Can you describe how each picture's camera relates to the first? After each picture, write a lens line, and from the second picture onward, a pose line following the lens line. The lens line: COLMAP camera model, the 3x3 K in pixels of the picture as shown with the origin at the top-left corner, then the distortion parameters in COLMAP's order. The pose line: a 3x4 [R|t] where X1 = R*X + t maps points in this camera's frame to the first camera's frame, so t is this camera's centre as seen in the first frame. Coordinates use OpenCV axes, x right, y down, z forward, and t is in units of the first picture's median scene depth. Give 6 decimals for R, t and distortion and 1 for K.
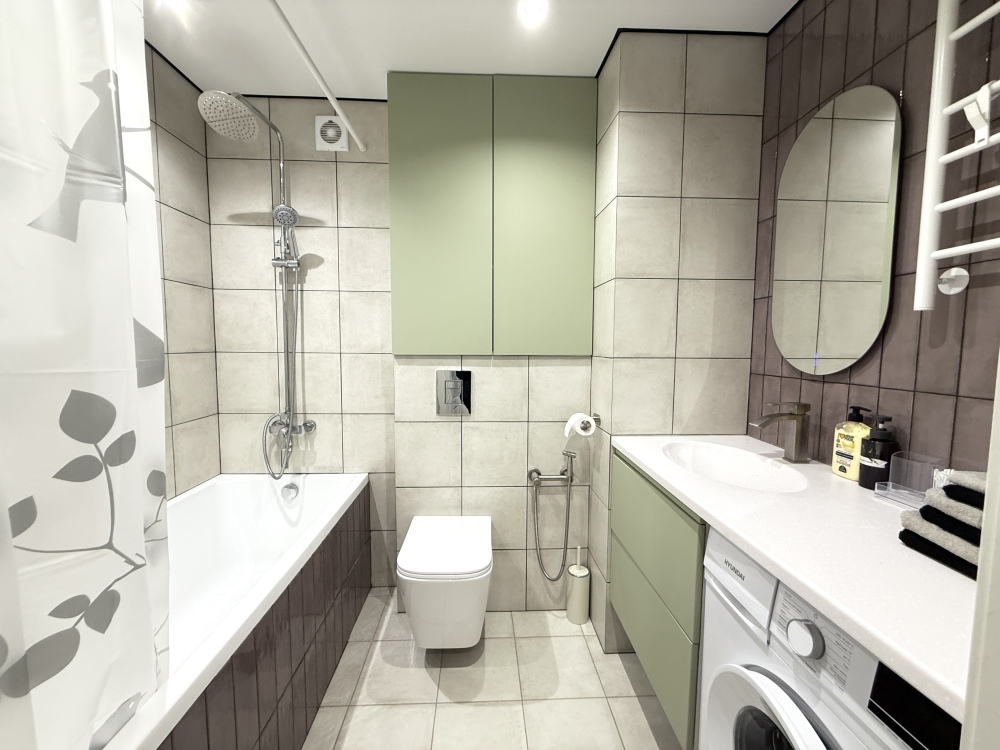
lens RADIAL K [[396.9, 0, 500.0], [0, 396.9, 375.0], [0, 0, 1]] dist [-0.001267, -0.000348]
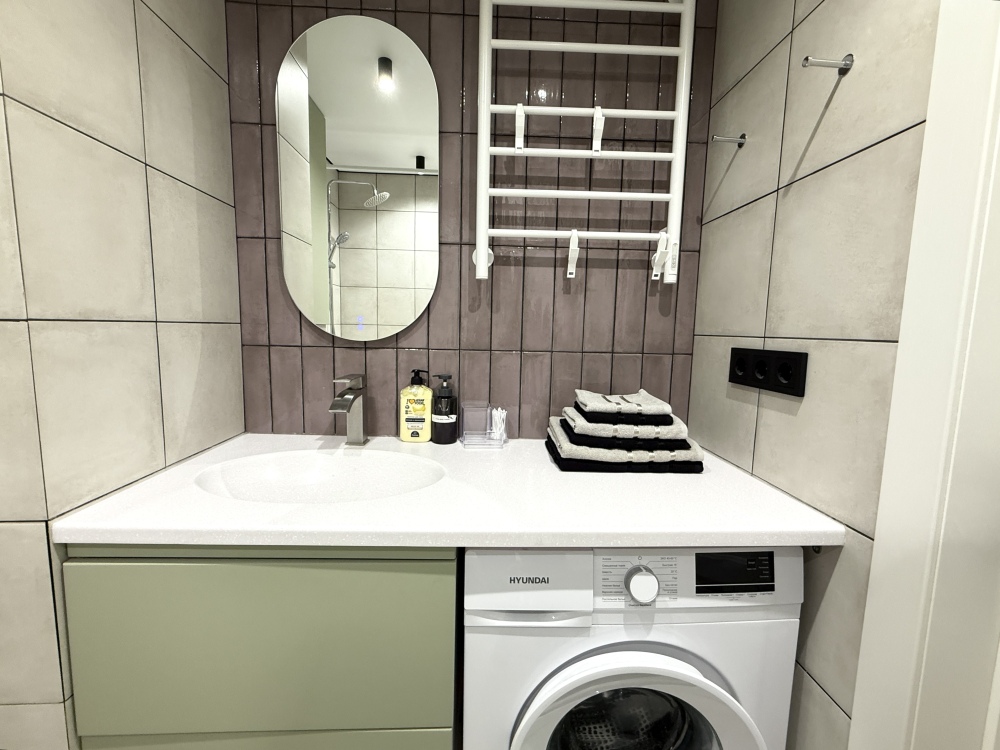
lens RADIAL K [[421.7, 0, 500.0], [0, 421.7, 375.0], [0, 0, 1]] dist [0.001424, 0.000003]
pose [[-0.000478, -0.116211, 0.993224, -0.103096], [0.053673, 0.991790, 0.116069, -0.012371], [-0.998558, 0.053365, 0.005763, 0.502751]]
